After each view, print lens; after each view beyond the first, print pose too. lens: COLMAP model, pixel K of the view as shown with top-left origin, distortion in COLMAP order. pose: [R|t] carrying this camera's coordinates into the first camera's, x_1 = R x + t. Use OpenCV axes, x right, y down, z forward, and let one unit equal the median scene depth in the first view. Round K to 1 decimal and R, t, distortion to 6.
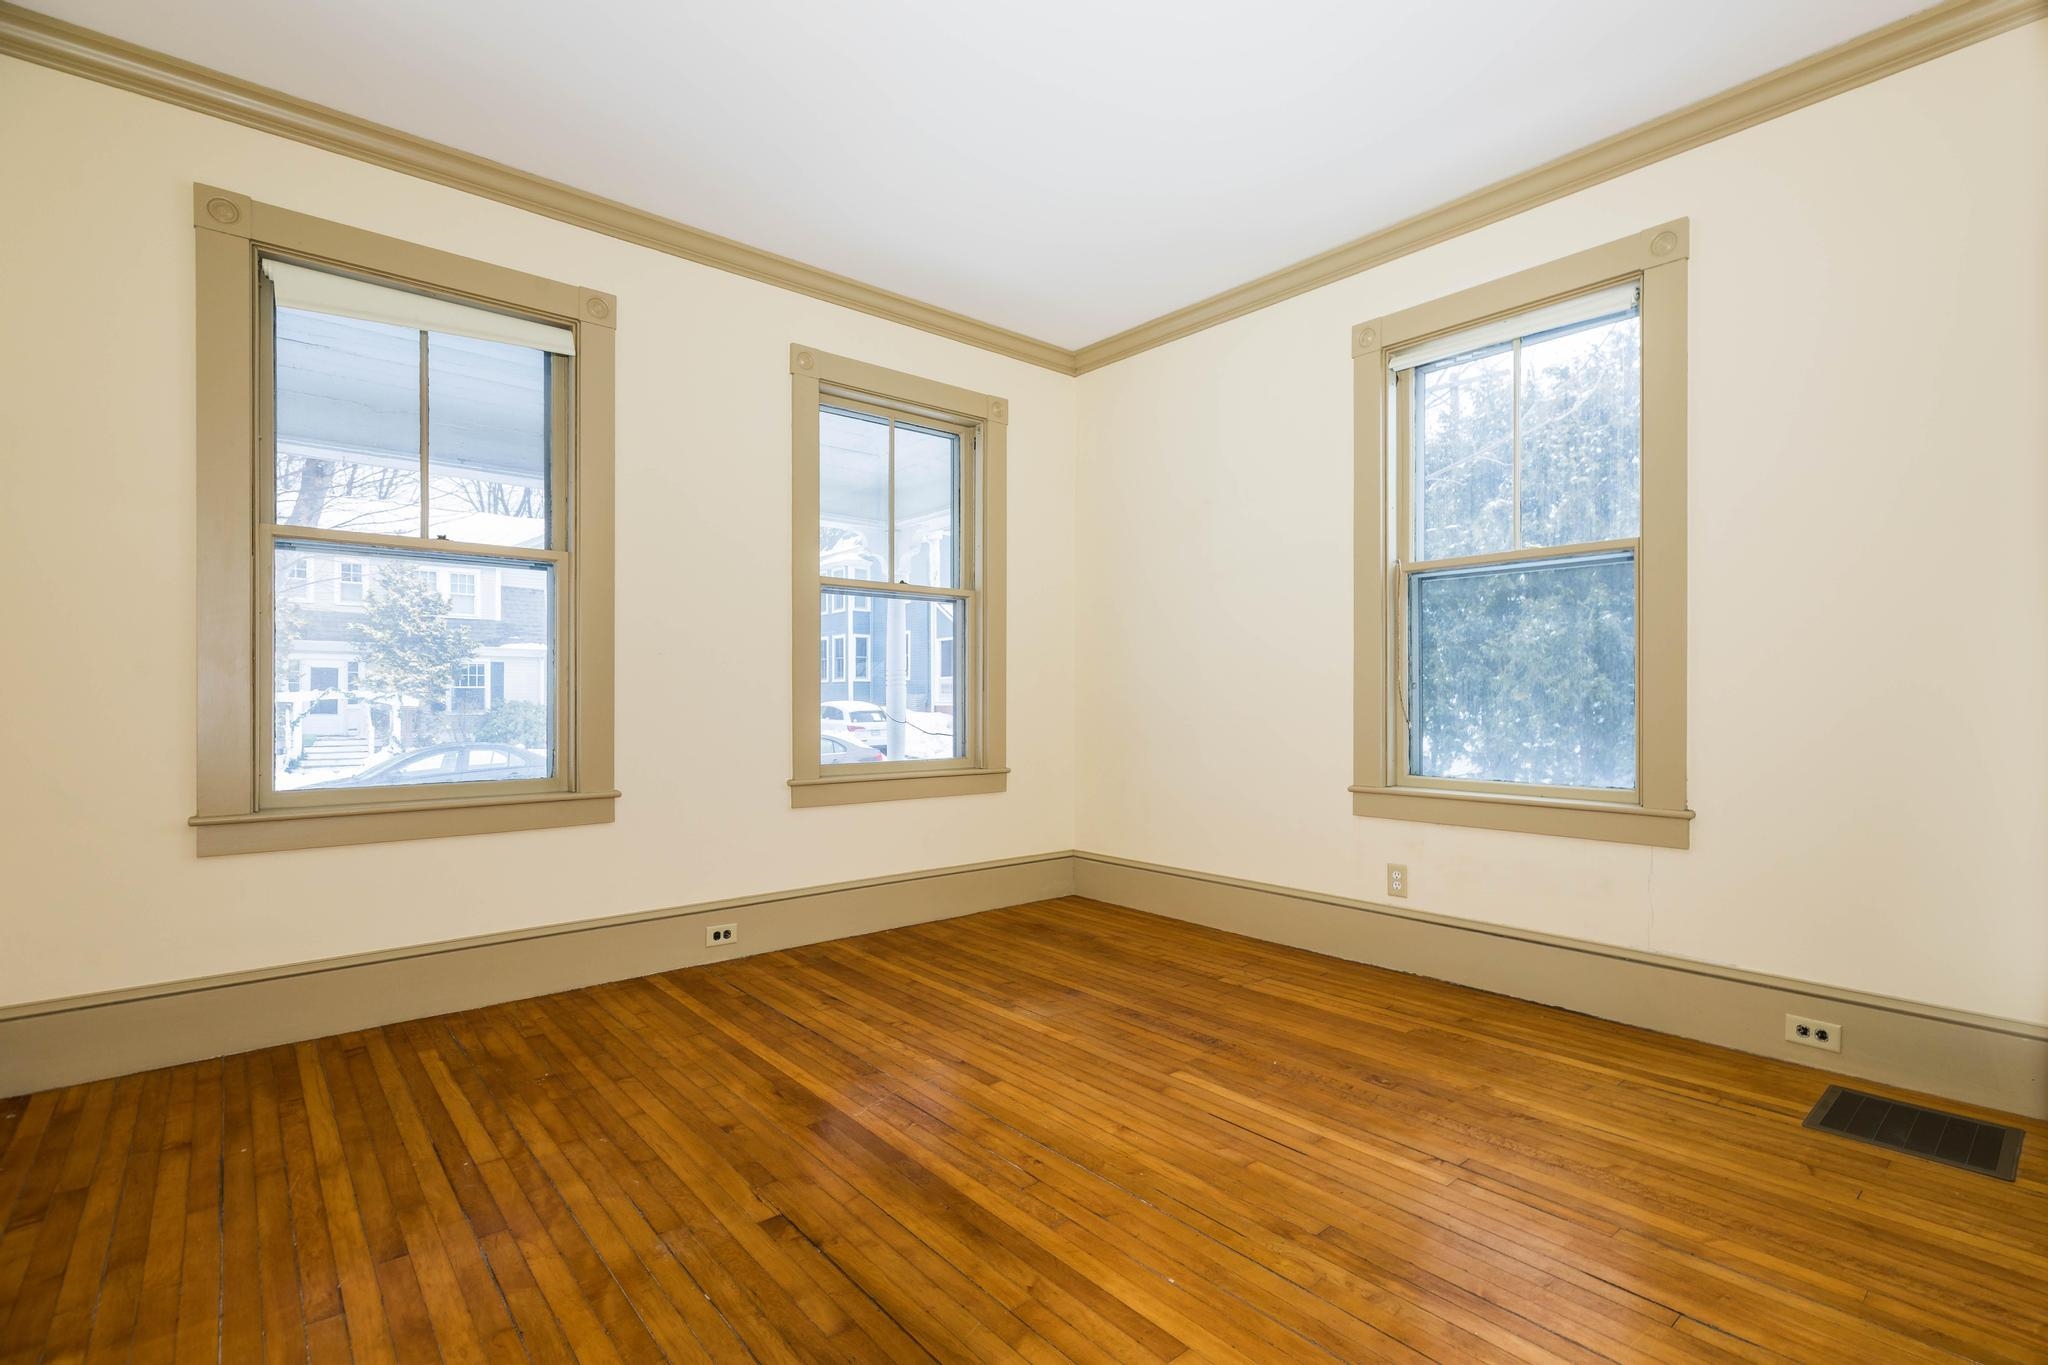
lens RADIAL K [[946.5, 0, 1047.3], [0, 946.5, 693.7], [0, 0, 1]] dist [0.002607, 0.000178]
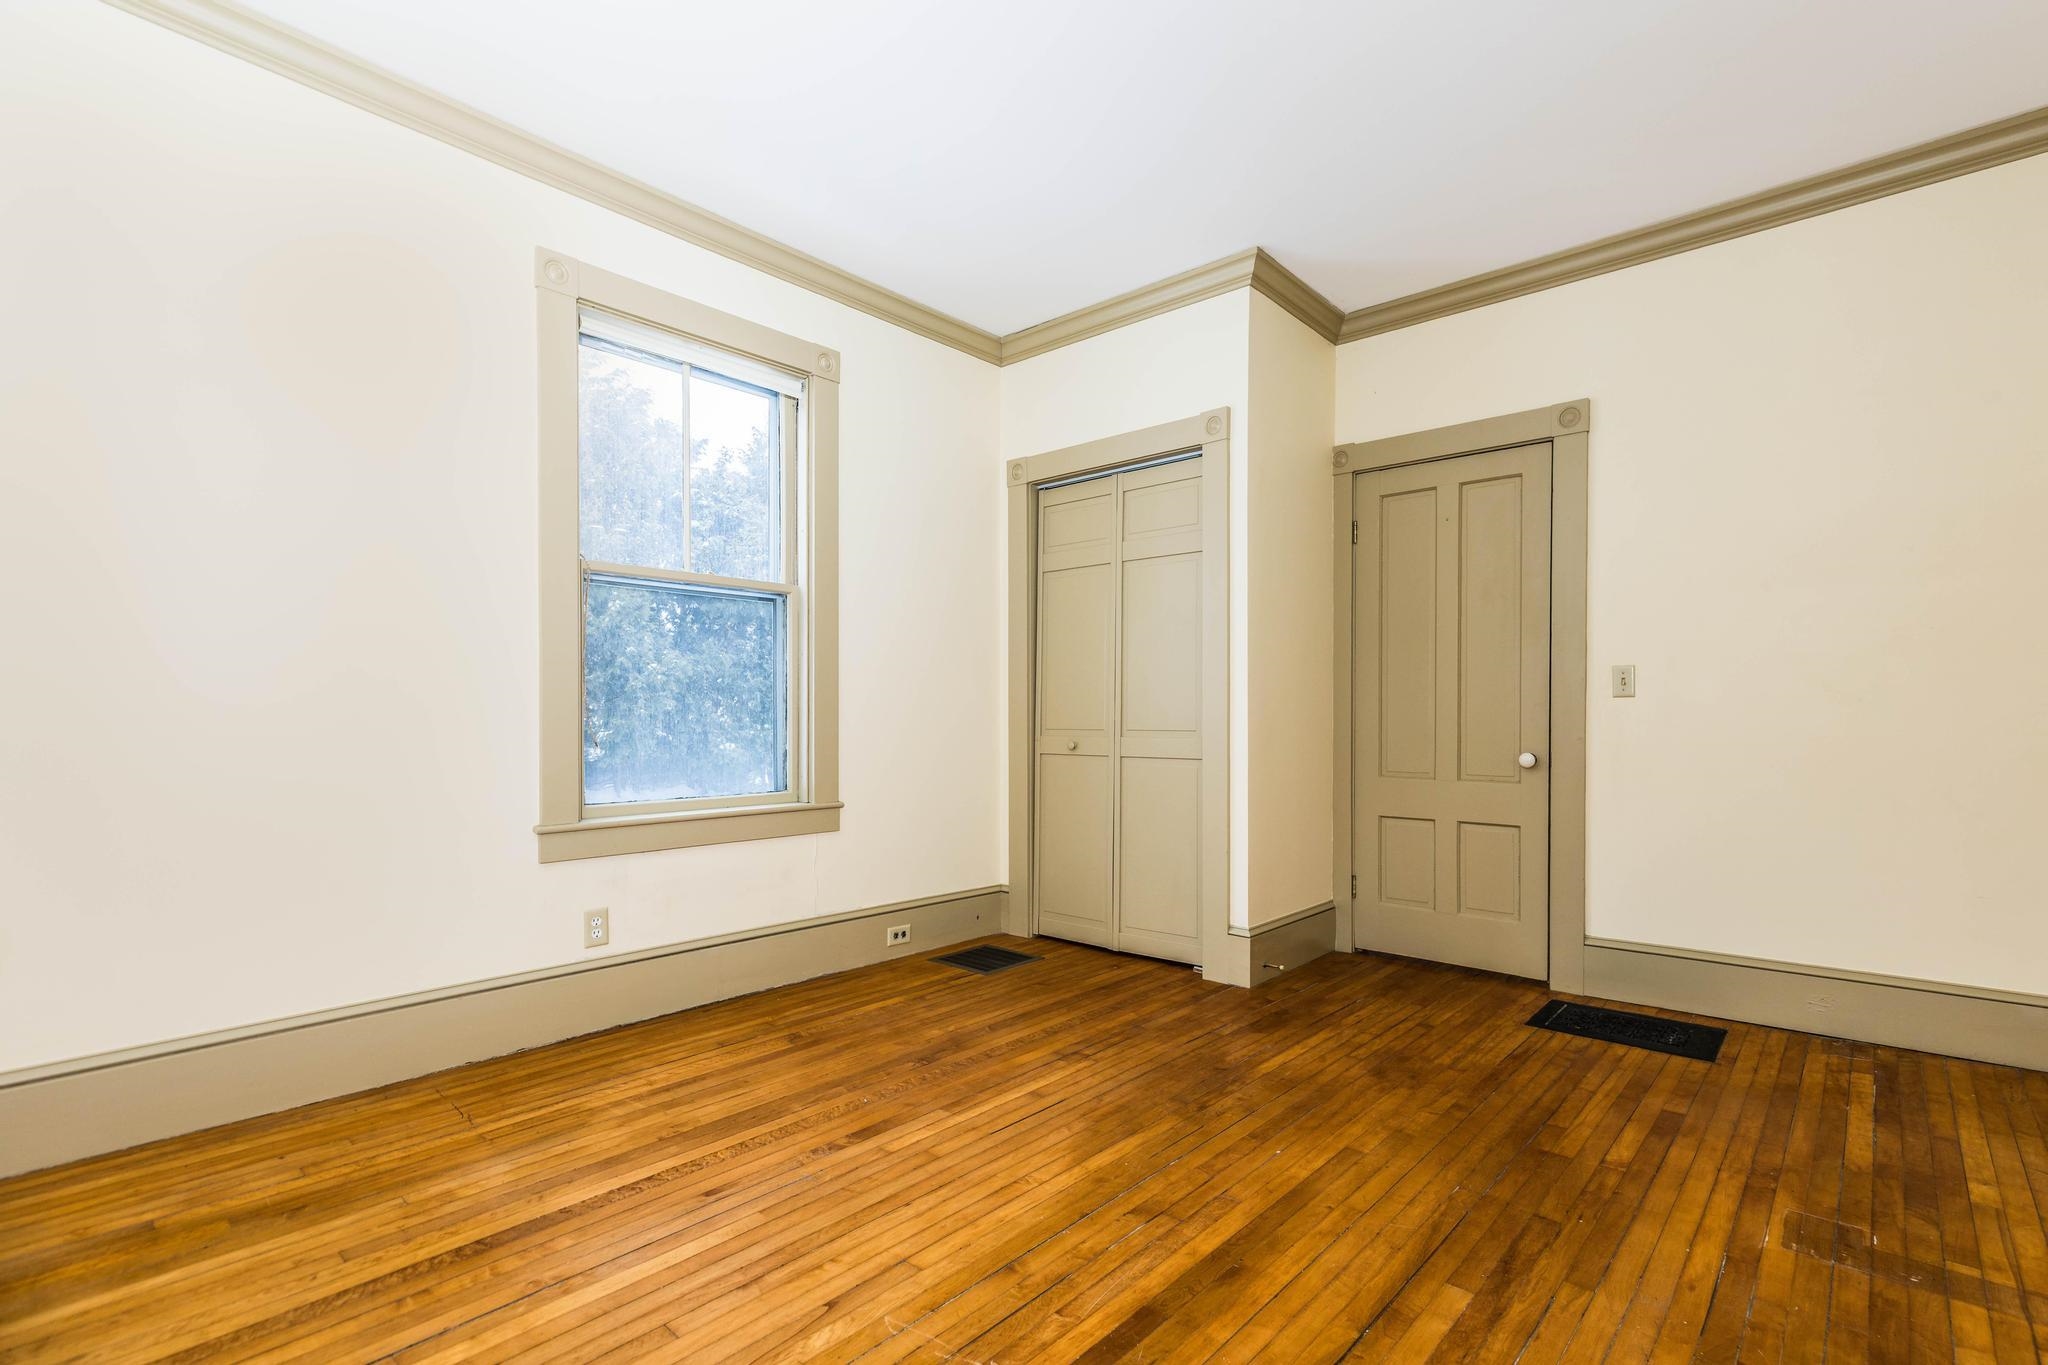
lens RADIAL K [[966.0, 0, 1029.3], [0, 966.0, 728.2], [0, 0, 1]] dist [0.014098, 0.000091]
pose [[-0.130179, -0.012124, 0.991416, -0.671722], [-0.006027, 0.999916, 0.011437, 0.003207], [-0.991472, -0.004486, -0.130241, 0.874753]]
